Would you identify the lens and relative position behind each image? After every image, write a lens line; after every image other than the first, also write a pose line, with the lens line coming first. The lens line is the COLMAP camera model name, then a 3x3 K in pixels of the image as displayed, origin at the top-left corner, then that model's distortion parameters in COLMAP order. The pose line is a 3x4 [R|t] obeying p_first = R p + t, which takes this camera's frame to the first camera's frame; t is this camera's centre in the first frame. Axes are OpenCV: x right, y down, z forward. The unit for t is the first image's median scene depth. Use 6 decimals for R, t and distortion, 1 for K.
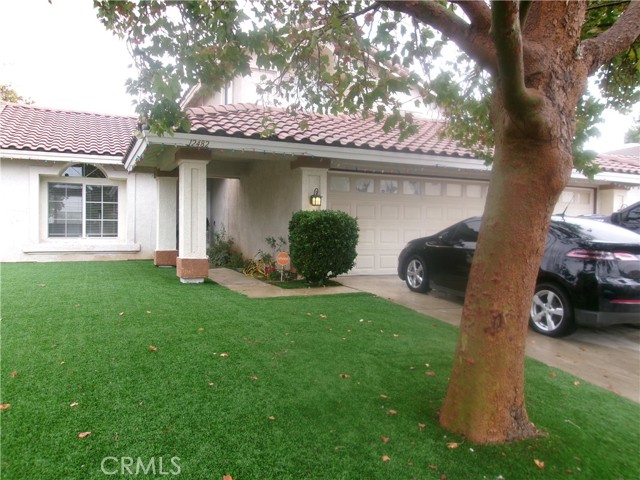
lens RADIAL K [[500.7, 0, 315.4], [0, 500.7, 238.3], [0, 0, 1]] dist [-0.027036, 0.056714]
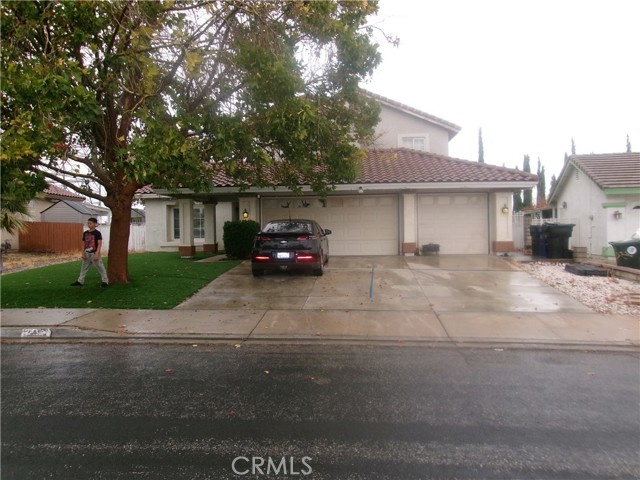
lens RADIAL K [[500.7, 0, 315.4], [0, 500.7, 238.3], [0, 0, 1]] dist [-0.027036, 0.056714]
pose [[0.880036, -0.018469, -0.474548, 1.190042], [0.013941, 0.999818, -0.013060, 0.042746], [0.474703, 0.004877, 0.880133, -0.557674]]
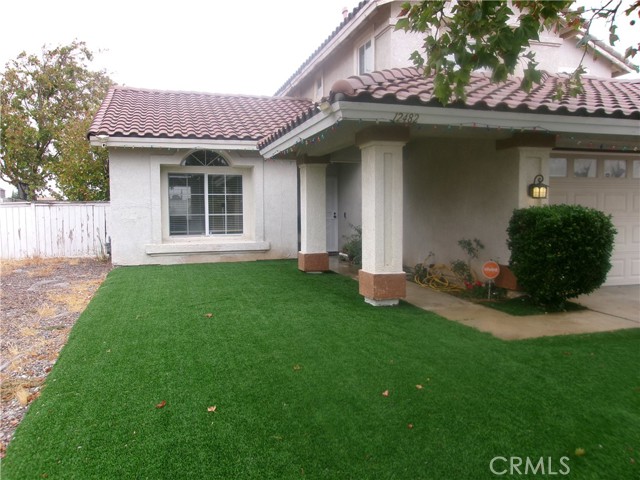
lens RADIAL K [[500.7, 0, 315.4], [0, 500.7, 238.3], [0, 0, 1]] dist [-0.027036, 0.056714]
pose [[0.991051, -0.008209, -0.133231, -0.243215], [0.013402, 0.999183, 0.038129, -0.041359], [0.132809, -0.039573, 0.990351, 0.238160]]
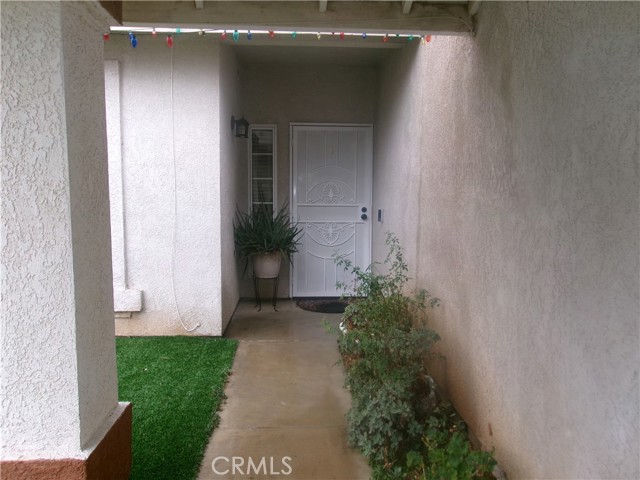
lens RADIAL K [[500.7, 0, 315.4], [0, 500.7, 238.3], [0, 0, 1]] dist [-0.027036, 0.056714]
pose [[0.928543, 0.031517, -0.369886, -0.199073], [-0.000573, 0.996510, 0.083473, -0.076083], [0.371226, -0.077297, 0.925320, 1.154241]]
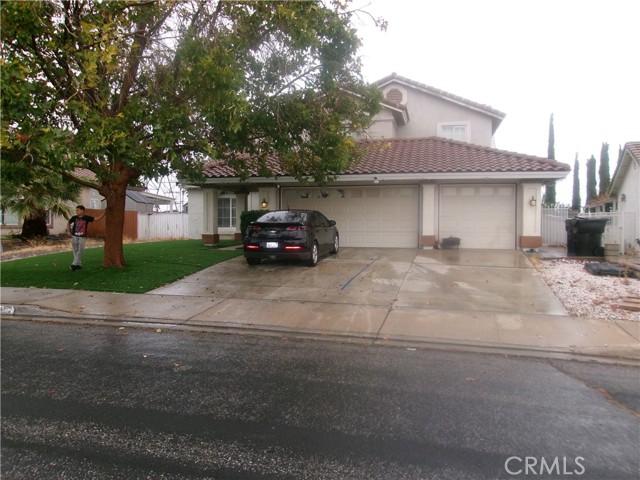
lens RADIAL K [[500.7, 0, 315.4], [0, 500.7, 238.3], [0, 0, 1]] dist [-0.027036, 0.056714]
pose [[0.788675, 0.007983, -0.614758, 1.406735], [-0.006895, 0.999968, 0.004140, 0.045212], [0.614771, 0.000974, 0.788705, -0.403186]]
